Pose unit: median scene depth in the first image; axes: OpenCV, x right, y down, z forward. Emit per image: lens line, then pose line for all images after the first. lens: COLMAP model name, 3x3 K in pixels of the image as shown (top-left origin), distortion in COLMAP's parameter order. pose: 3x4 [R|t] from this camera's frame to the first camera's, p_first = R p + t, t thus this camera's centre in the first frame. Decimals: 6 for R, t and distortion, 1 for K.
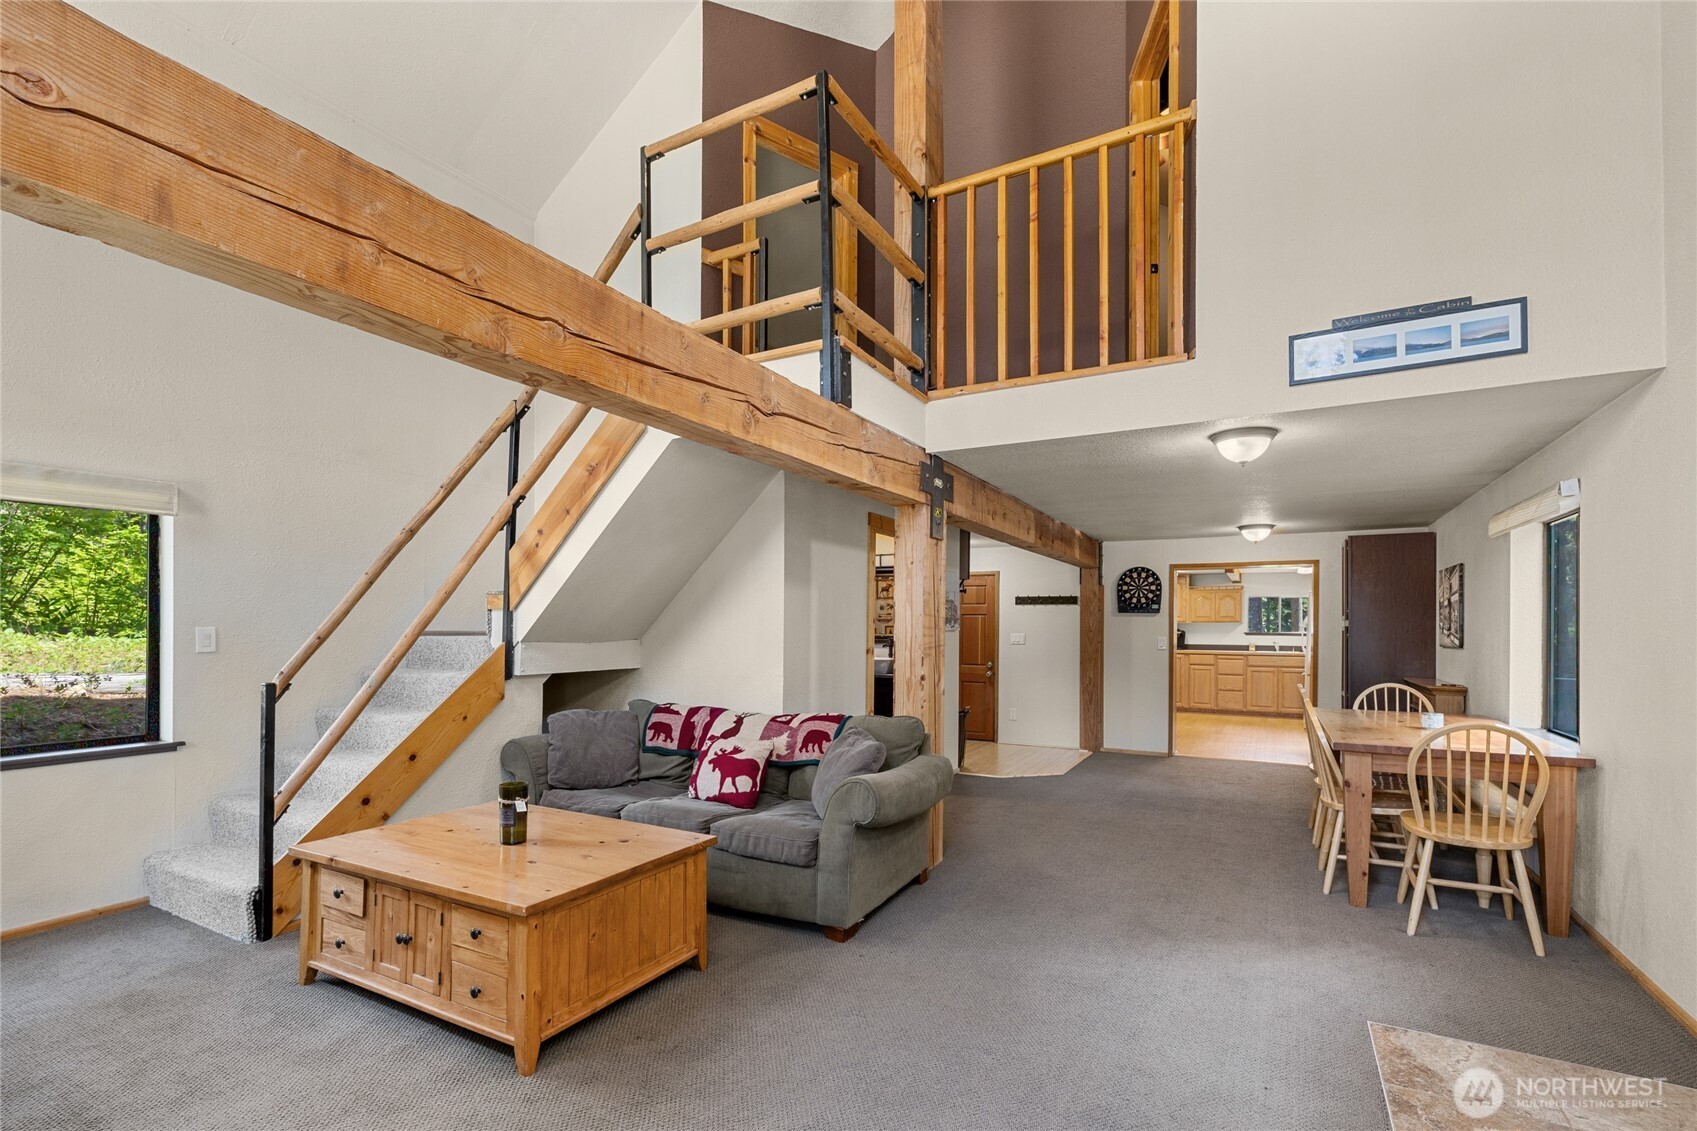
lens RADIAL K [[761.2, 0, 844.5], [0, 761.2, 619.6], [0, 0, 1]] dist [0.001820, 0.000103]
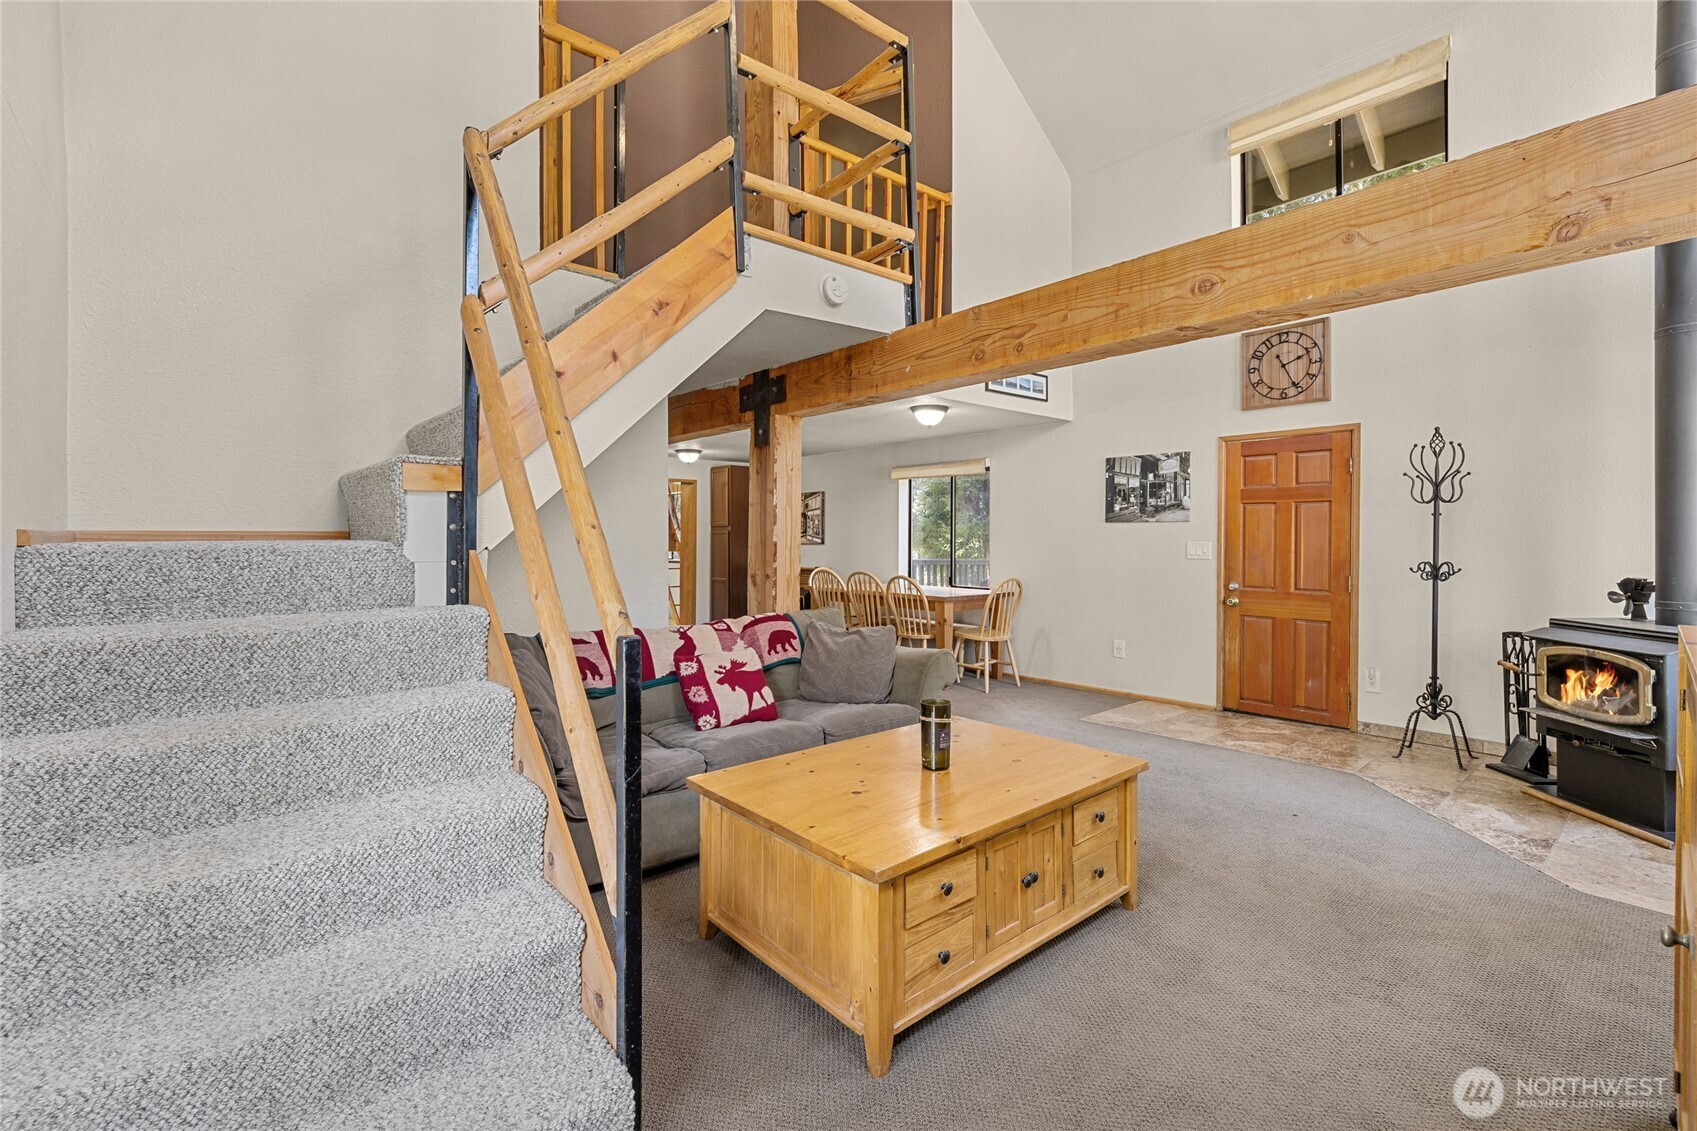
lens RADIAL K [[731.5, 0, 848.9], [0, 731.5, 537.7], [0, 0, 1]] dist [-0.000357, 0.000000]
pose [[0.362924, -0.008652, 0.931778, -0.588477], [-0.008662, 0.999882, 0.012658, 0.005721], [-0.931778, -0.012664, 0.362807, 0.364551]]
